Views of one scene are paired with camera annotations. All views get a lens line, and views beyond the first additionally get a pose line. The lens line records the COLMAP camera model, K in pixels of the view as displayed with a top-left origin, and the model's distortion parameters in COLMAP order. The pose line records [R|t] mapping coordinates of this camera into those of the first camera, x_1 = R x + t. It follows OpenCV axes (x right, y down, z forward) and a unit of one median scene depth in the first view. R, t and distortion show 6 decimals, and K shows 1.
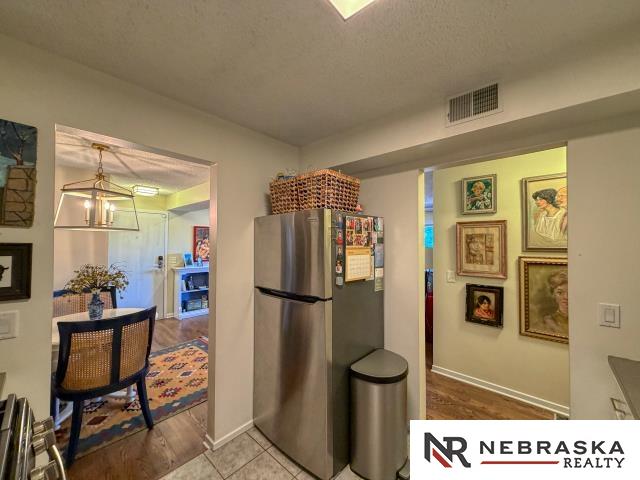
lens RADIAL K [[254.5, 0, 318.2], [0, 254.5, 240.1], [0, 0, 1]] dist [-0.000876, -0.000321]
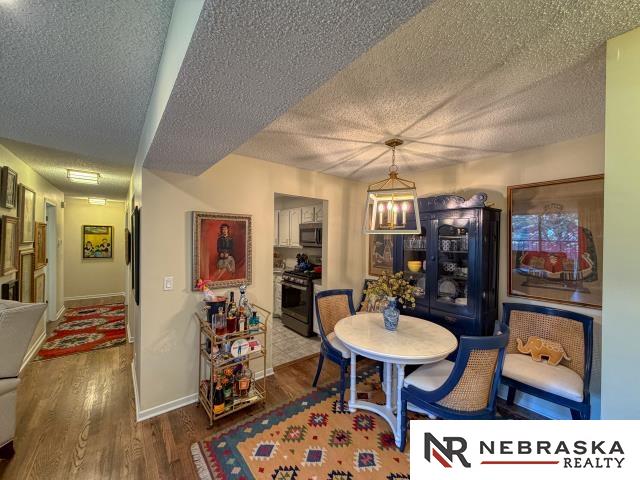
lens RADIAL K [[254.5, 0, 318.2], [0, 254.5, 240.1], [0, 0, 1]] dist [-0.000876, -0.000321]
pose [[-0.986830, -0.020110, 0.160505, -0.362342], [-0.021388, 0.999752, -0.006240, -0.001869], [-0.160340, -0.009591, -0.987015, 0.952484]]
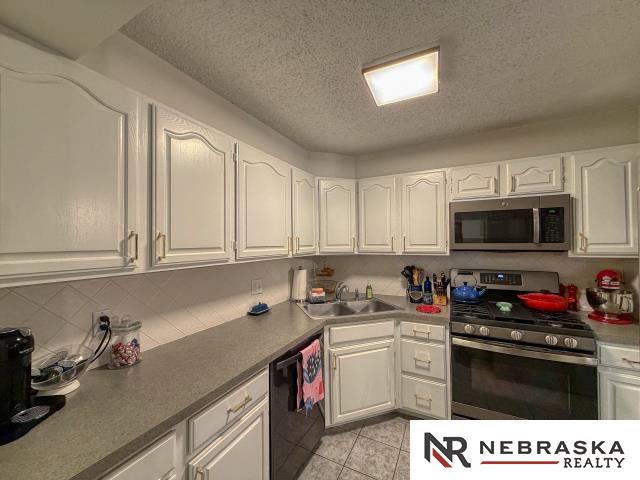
lens RADIAL K [[254.5, 0, 318.2], [0, 254.5, 240.1], [0, 0, 1]] dist [-0.000876, -0.000321]
pose [[-0.965784, 0.001095, -0.259346, 0.195589], [0.008287, 0.999611, -0.026638, 0.007032], [0.259215, -0.027876, -0.965417, 0.387669]]
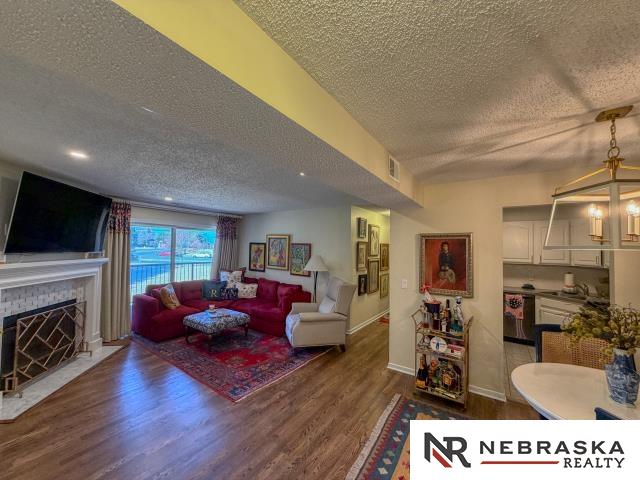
lens RADIAL K [[254.5, 0, 318.2], [0, 254.5, 240.1], [0, 0, 1]] dist [-0.000876, -0.000321]
pose [[-0.143171, 0.022973, 0.989431, -0.661883], [-0.033345, 0.999051, -0.028021, -0.010789], [-0.989136, -0.037004, -0.142269, 0.870272]]
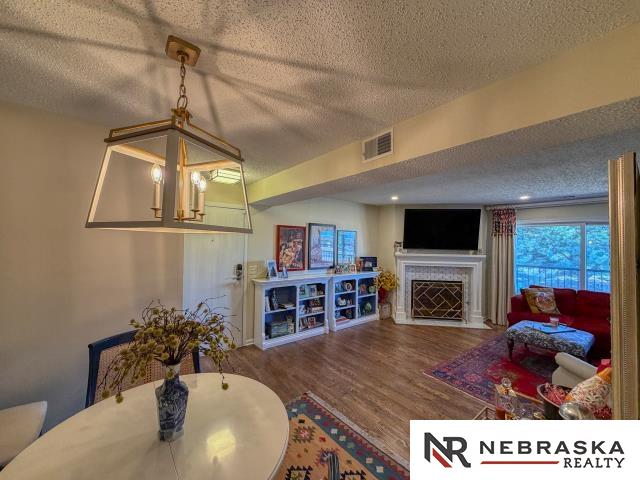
lens RADIAL K [[254.5, 0, 318.2], [0, 254.5, 240.1], [0, 0, 1]] dist [-0.000876, -0.000321]
pose [[0.986404, 0.006788, -0.164197, -0.262615], [-0.006643, 0.999977, 0.001433, -0.012674], [0.164203, -0.000322, 0.986427, 0.287197]]
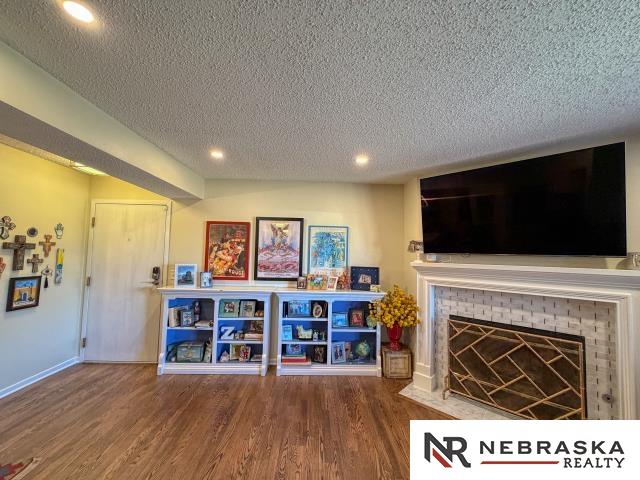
lens RADIAL K [[254.5, 0, 318.2], [0, 254.5, 240.1], [0, 0, 1]] dist [-0.000876, -0.000321]
pose [[0.699405, -0.033551, -0.713937, 0.159664], [-0.006160, 0.998578, -0.052962, 0.024409], [0.714699, 0.041440, 0.698204, 0.829924]]
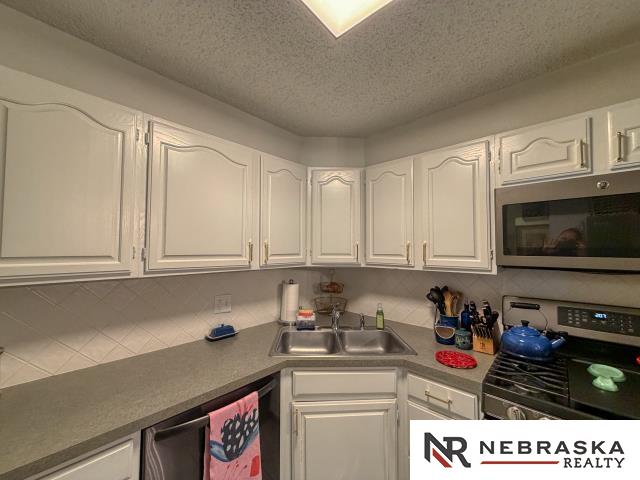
lens RADIAL K [[254.5, 0, 318.2], [0, 254.5, 240.1], [0, 0, 1]] dist [-0.000876, -0.000321]
pose [[-0.999912, -0.009367, 0.009387, 0.046884], [-0.009854, 0.998536, -0.053181, 0.003067], [-0.008875, -0.053268, -0.998541, 0.293968]]
